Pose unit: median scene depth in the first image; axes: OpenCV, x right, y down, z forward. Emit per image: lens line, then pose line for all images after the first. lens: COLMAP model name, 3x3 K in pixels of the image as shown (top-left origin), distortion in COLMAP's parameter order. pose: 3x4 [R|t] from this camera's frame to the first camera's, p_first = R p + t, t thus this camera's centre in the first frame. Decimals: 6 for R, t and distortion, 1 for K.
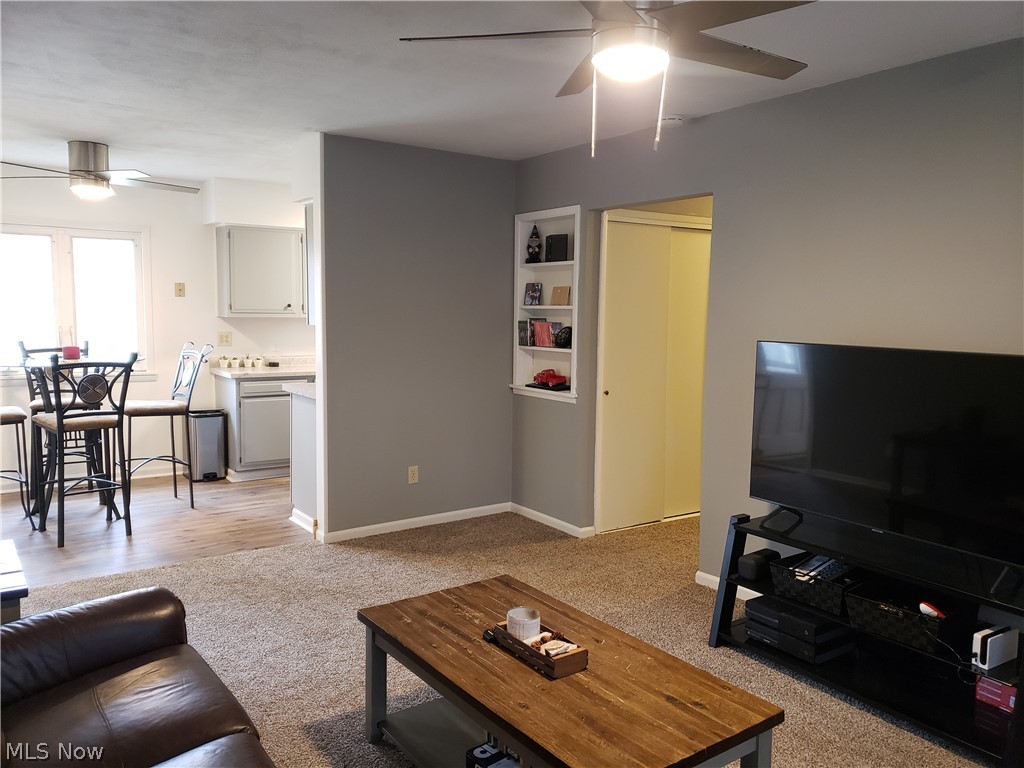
lens RADIAL K [[787.8, 0, 511.9], [0, 787.8, 383.3], [0, 0, 1]] dist [0.006142, -0.000455]
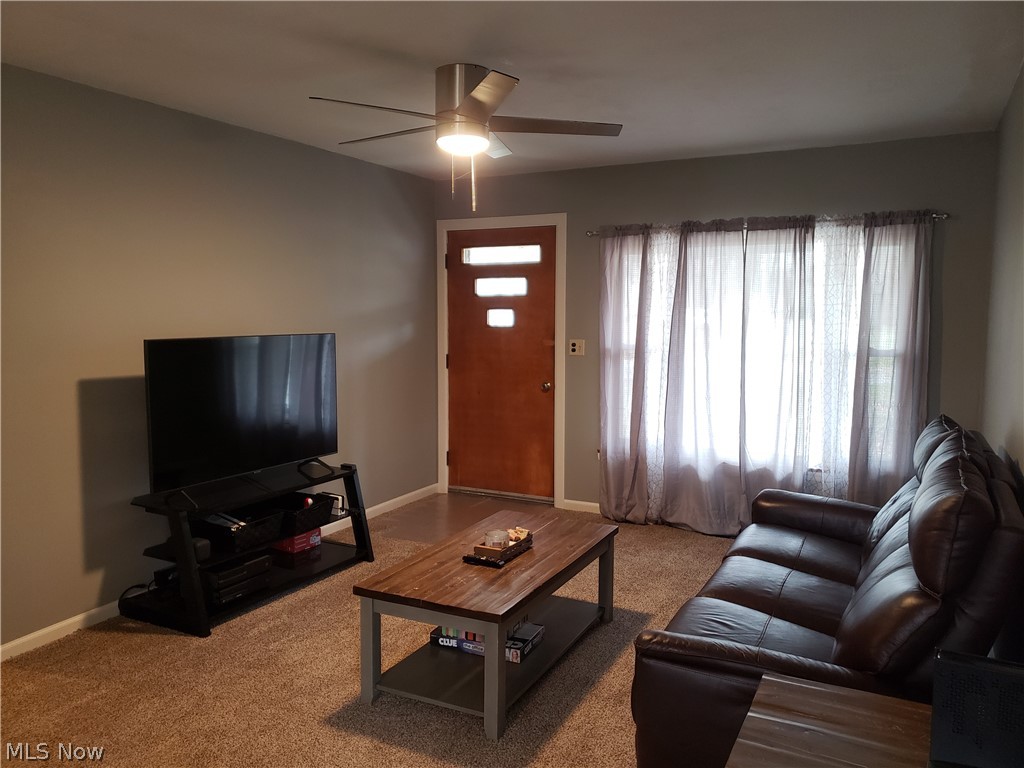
lens RADIAL K [[787.8, 0, 513.0], [0, 787.8, 384.2], [0, 0, 1]] dist [0.006142, -0.000455]
pose [[-0.461931, -0.102228, 0.881004, -1.073801], [0.085114, 0.983641, 0.158765, -0.156930], [-0.882822, 0.148325, -0.445674, 1.429274]]
